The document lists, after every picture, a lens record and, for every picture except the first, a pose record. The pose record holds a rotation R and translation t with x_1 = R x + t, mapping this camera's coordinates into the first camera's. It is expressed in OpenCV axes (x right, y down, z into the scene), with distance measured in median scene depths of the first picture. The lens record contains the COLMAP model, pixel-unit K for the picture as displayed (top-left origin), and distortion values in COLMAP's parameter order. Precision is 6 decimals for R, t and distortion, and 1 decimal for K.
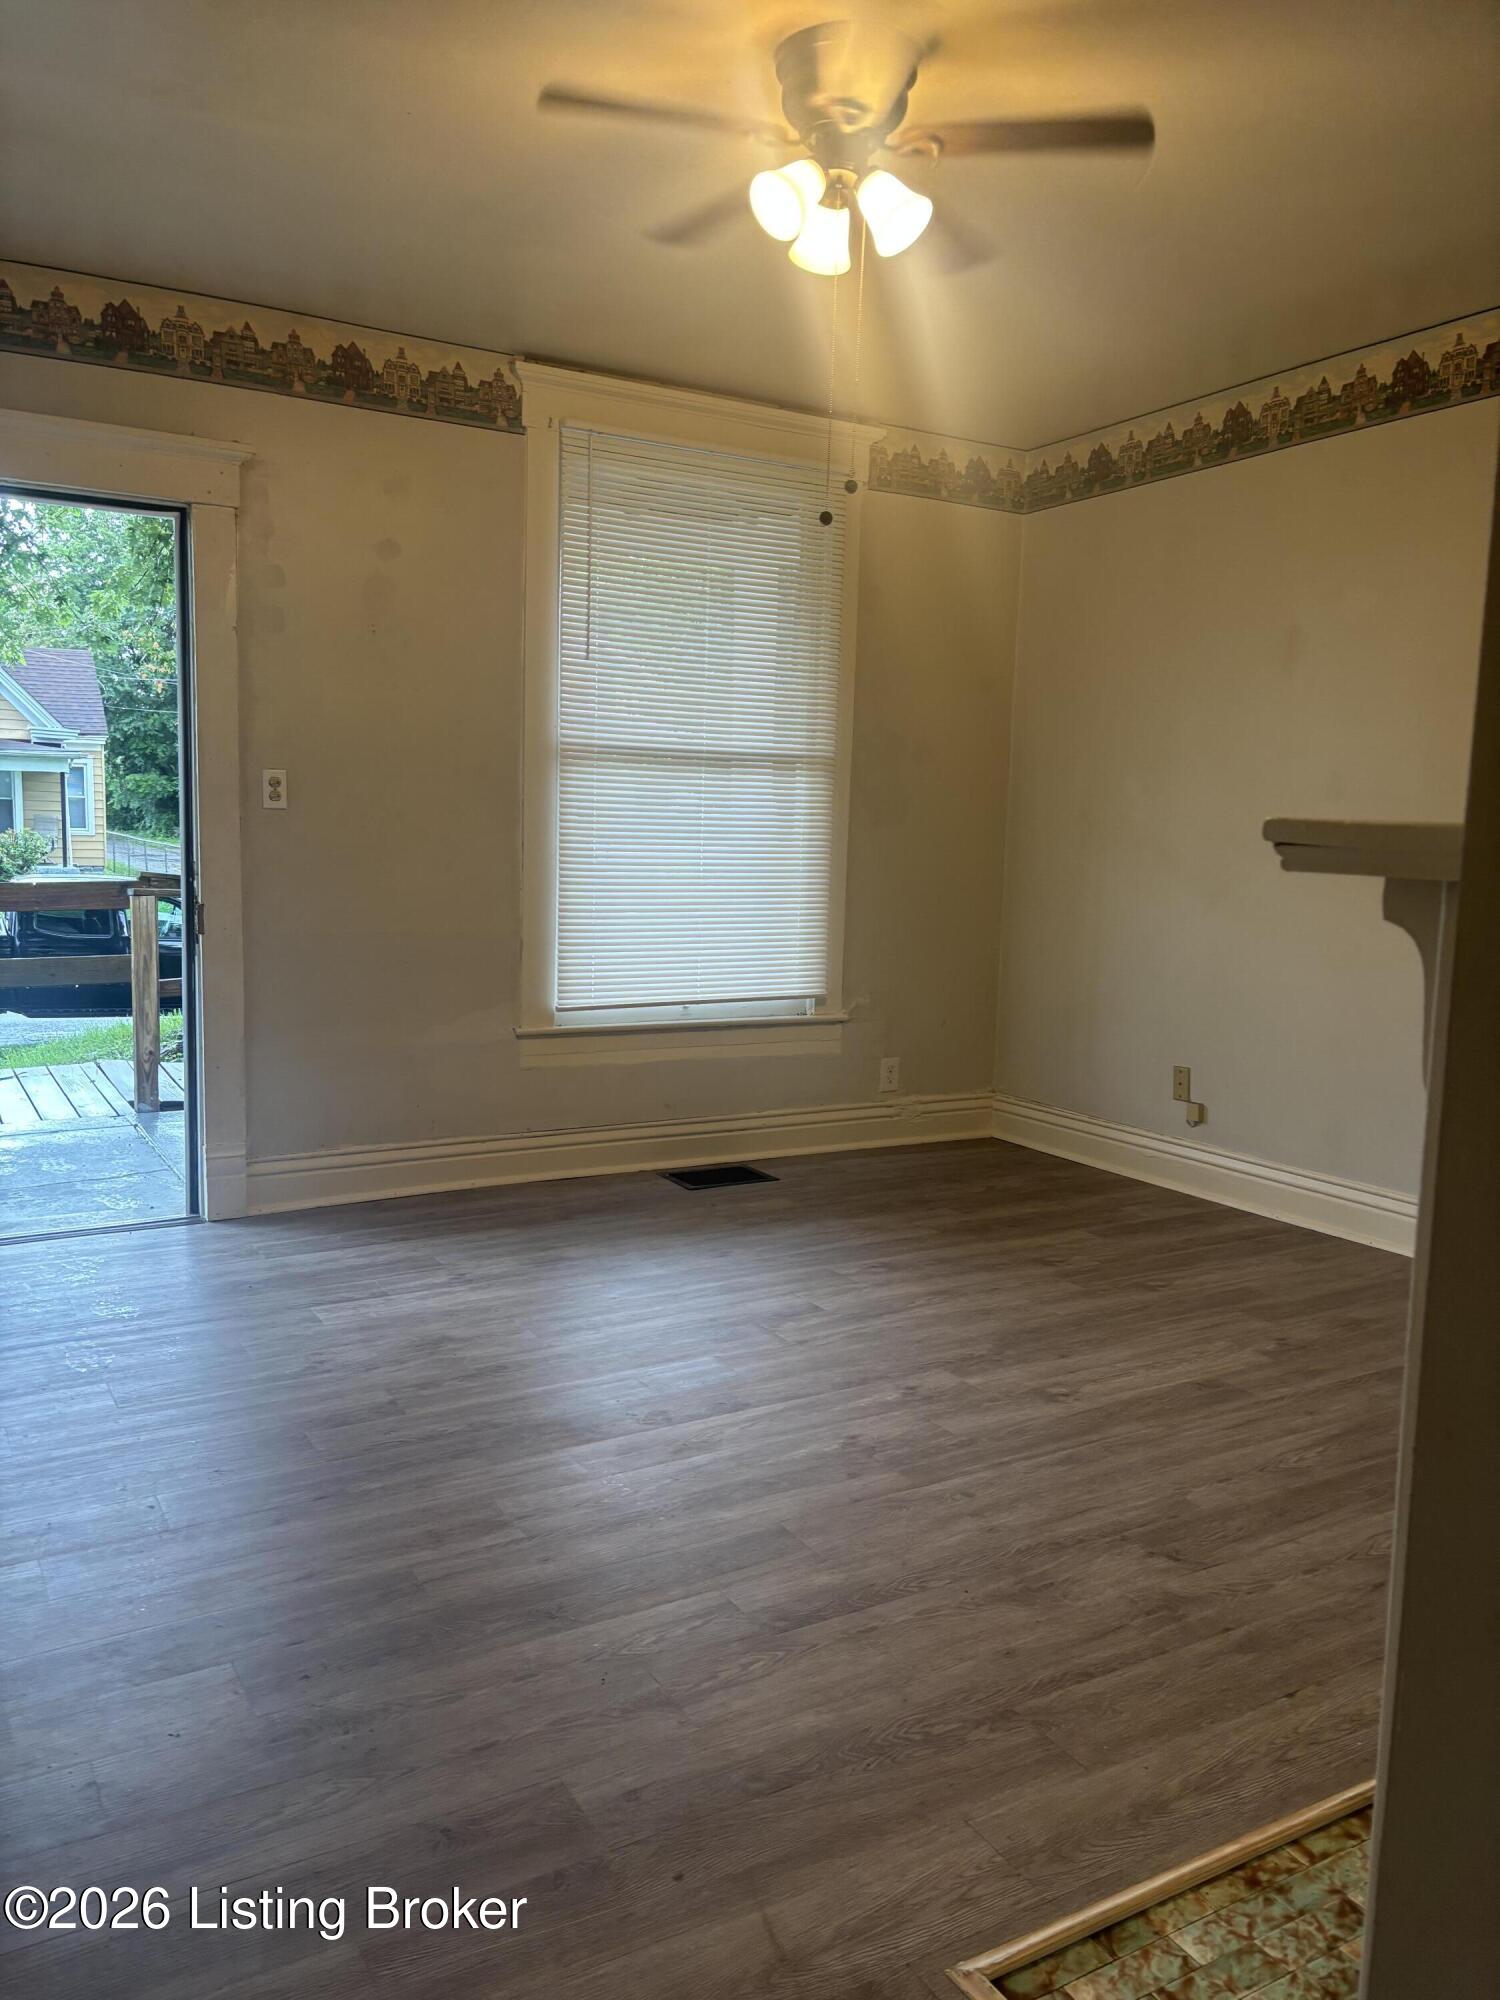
lens RADIAL K [[1510.3, 0, 754.1], [0, 1510.3, 997.5], [0, 0, 1]] dist [-0.006666, -0.005614]
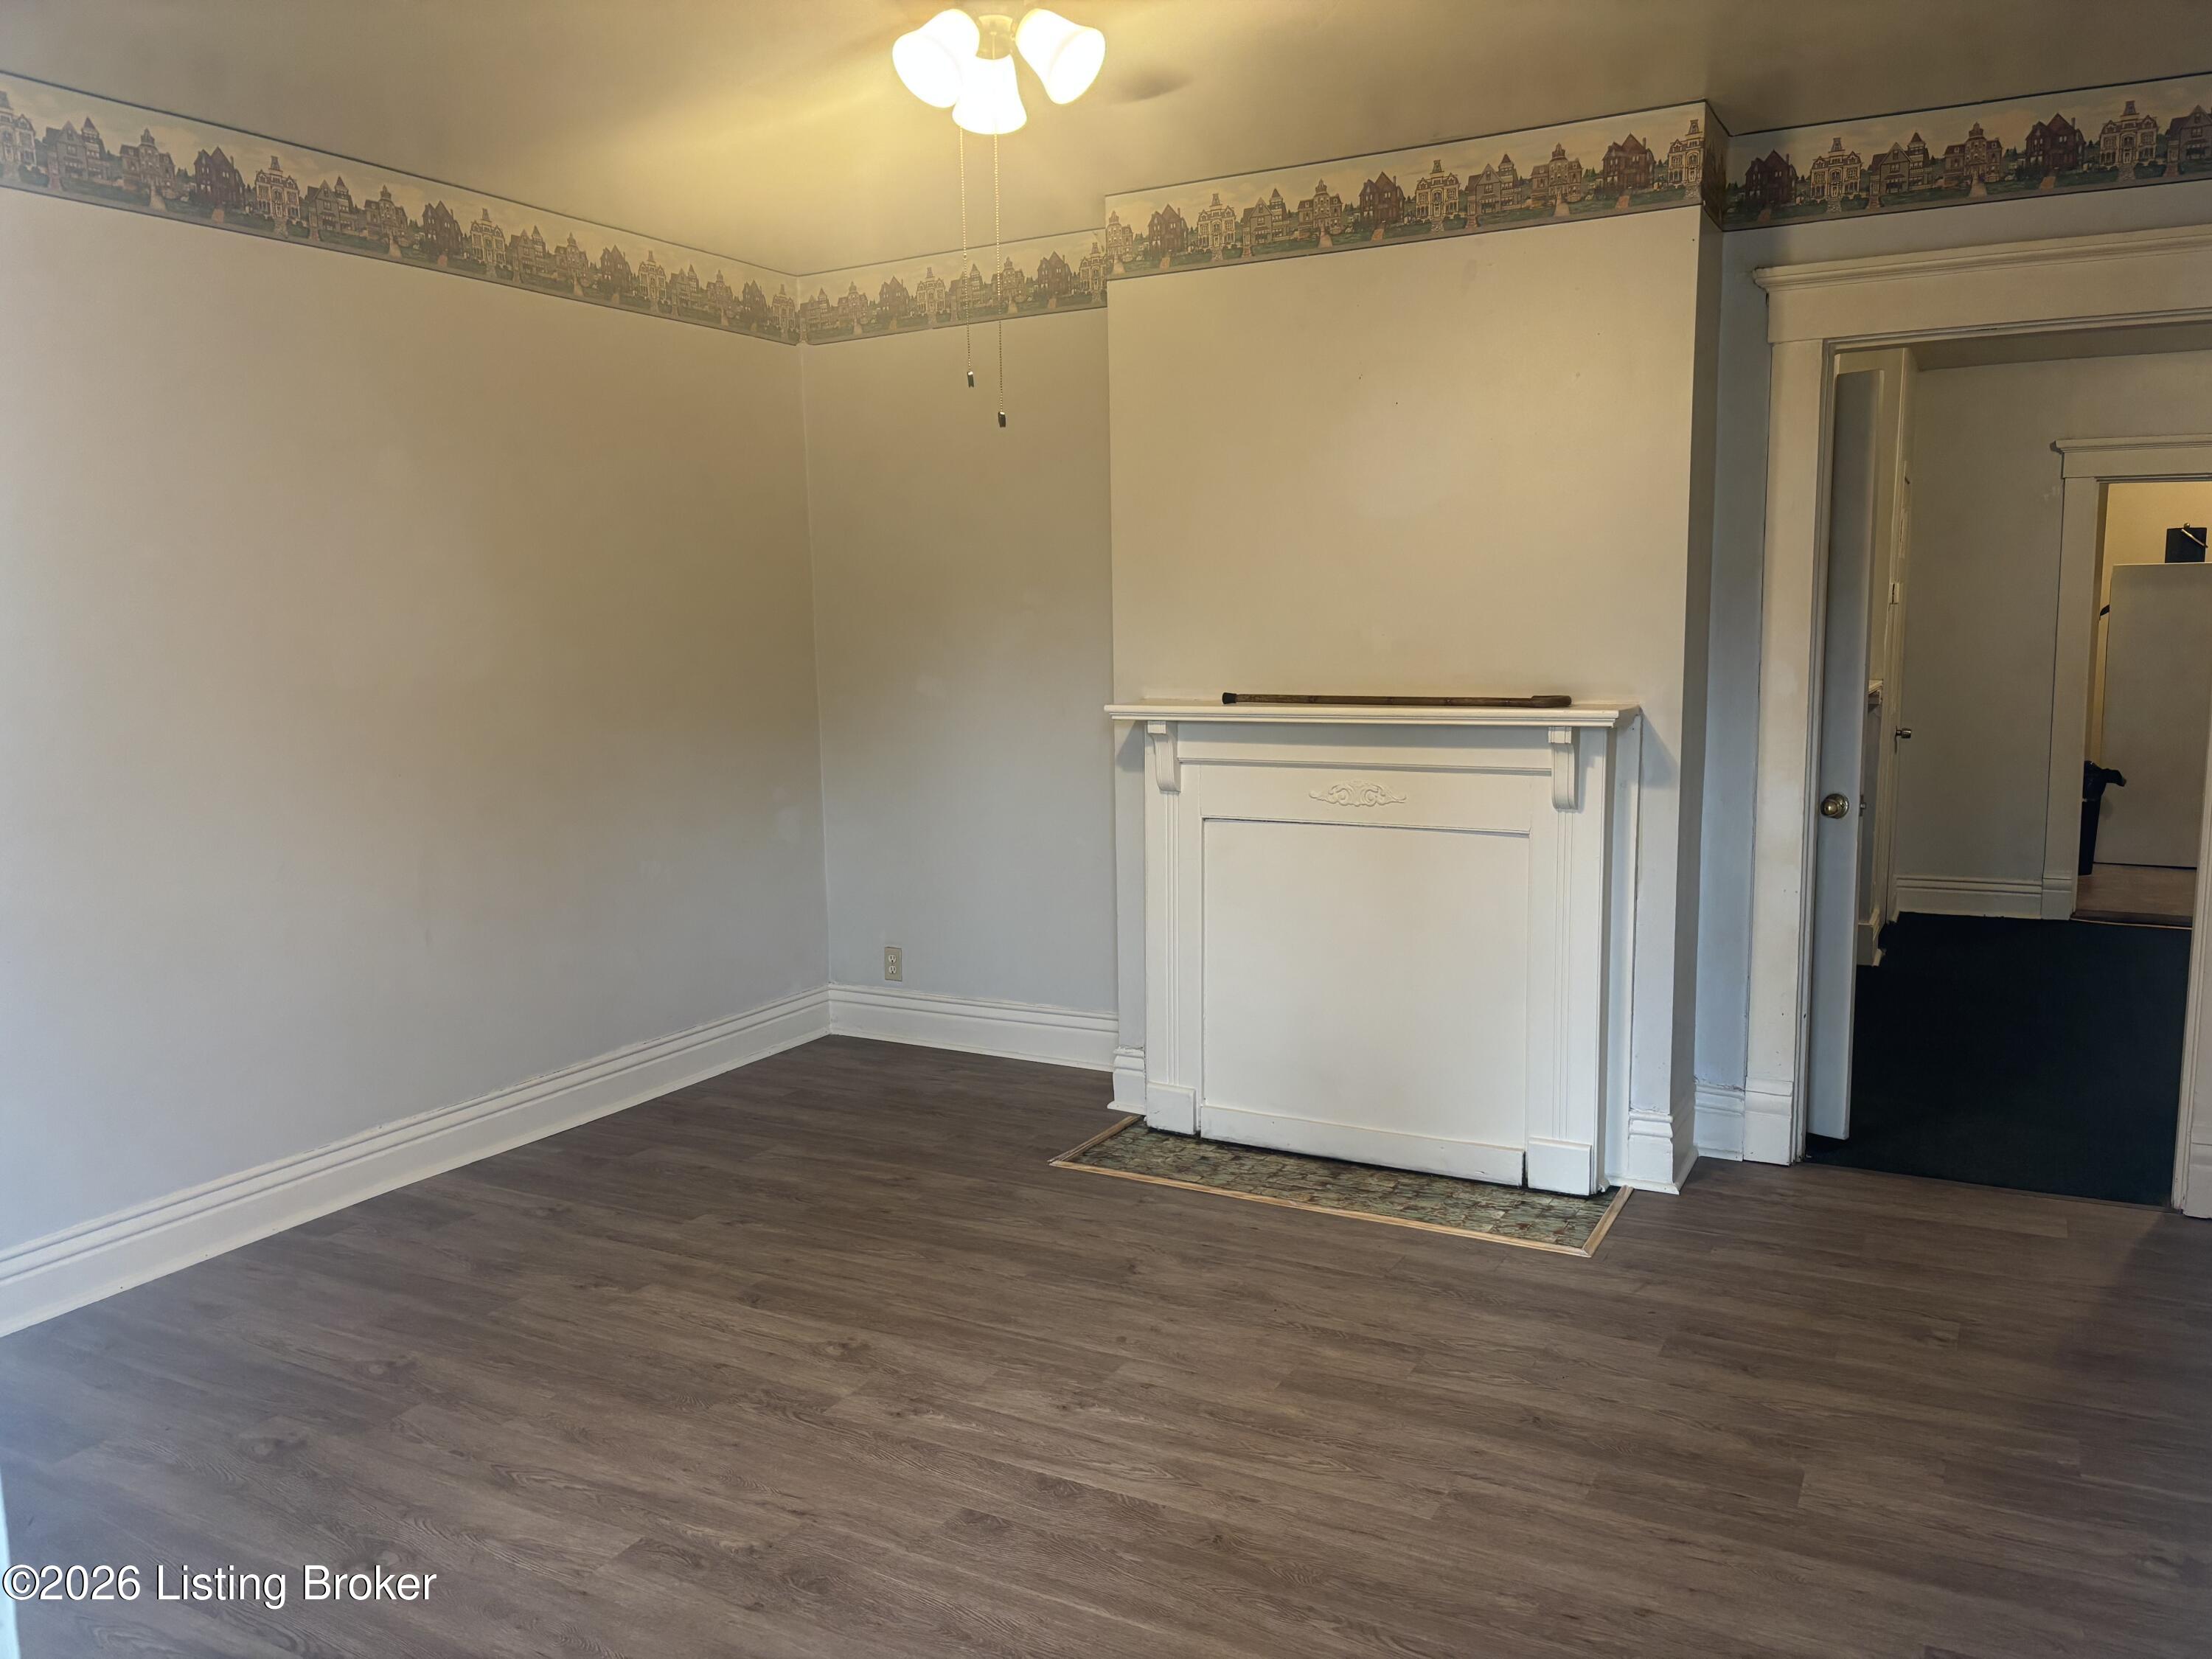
lens RADIAL K [[1670.4, 0, 1110.2], [0, 1670.4, 833.3], [0, 0, 1]] dist [-0.006666, -0.005614]
pose [[-0.516804, -0.121931, 0.847376, -0.735369], [0.106044, 0.973065, 0.204692, -0.246595], [-0.849511, 0.195645, -0.489954, 1.332422]]
